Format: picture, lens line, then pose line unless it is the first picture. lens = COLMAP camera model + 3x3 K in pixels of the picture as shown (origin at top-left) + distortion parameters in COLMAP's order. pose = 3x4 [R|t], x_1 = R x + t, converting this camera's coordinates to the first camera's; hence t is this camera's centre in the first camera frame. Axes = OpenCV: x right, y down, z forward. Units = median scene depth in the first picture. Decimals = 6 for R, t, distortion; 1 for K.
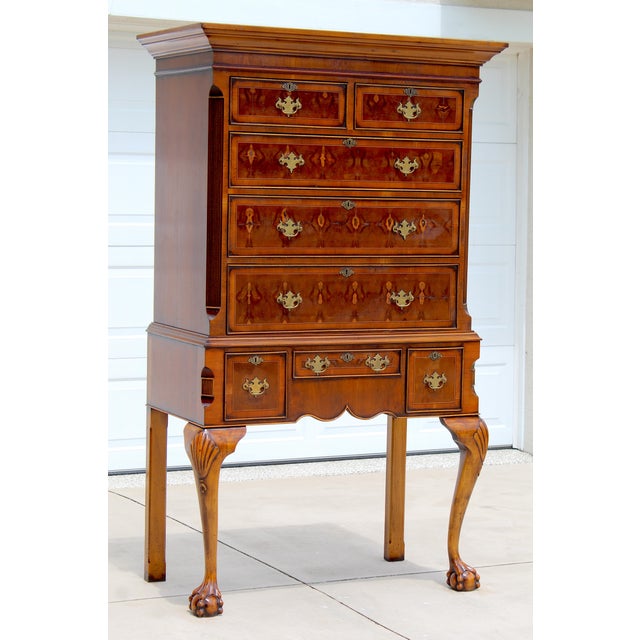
lens RADIAL K [[1471.2, 0, 320.0], [0, 1471.2, 320.0], [0, 0, 1]] dist [0.017154, 0.266516]
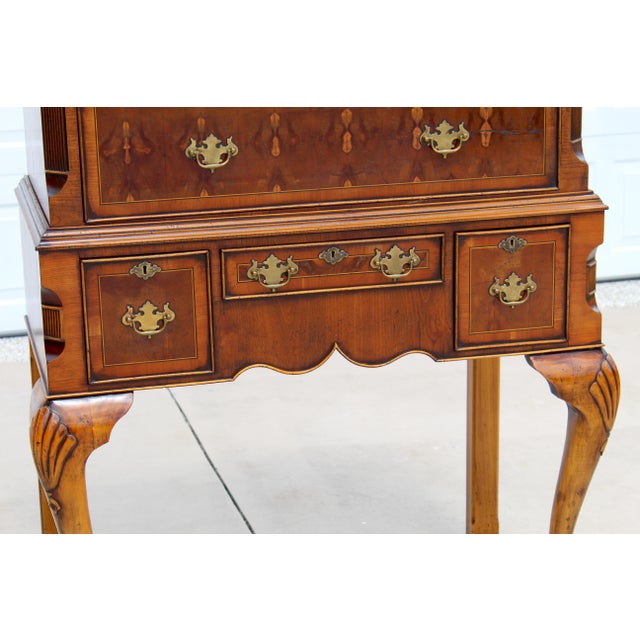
lens RADIAL K [[1471.2, 0, 320.0], [0, 1471.2, 320.0], [0, 0, 1]] dist [0.017154, 0.266516]
pose [[0.980340, 0.010431, -0.197040, 0.117702], [0.025846, 0.983209, 0.180642, -0.047069], [0.195616, -0.182183, 0.963610, 0.482814]]
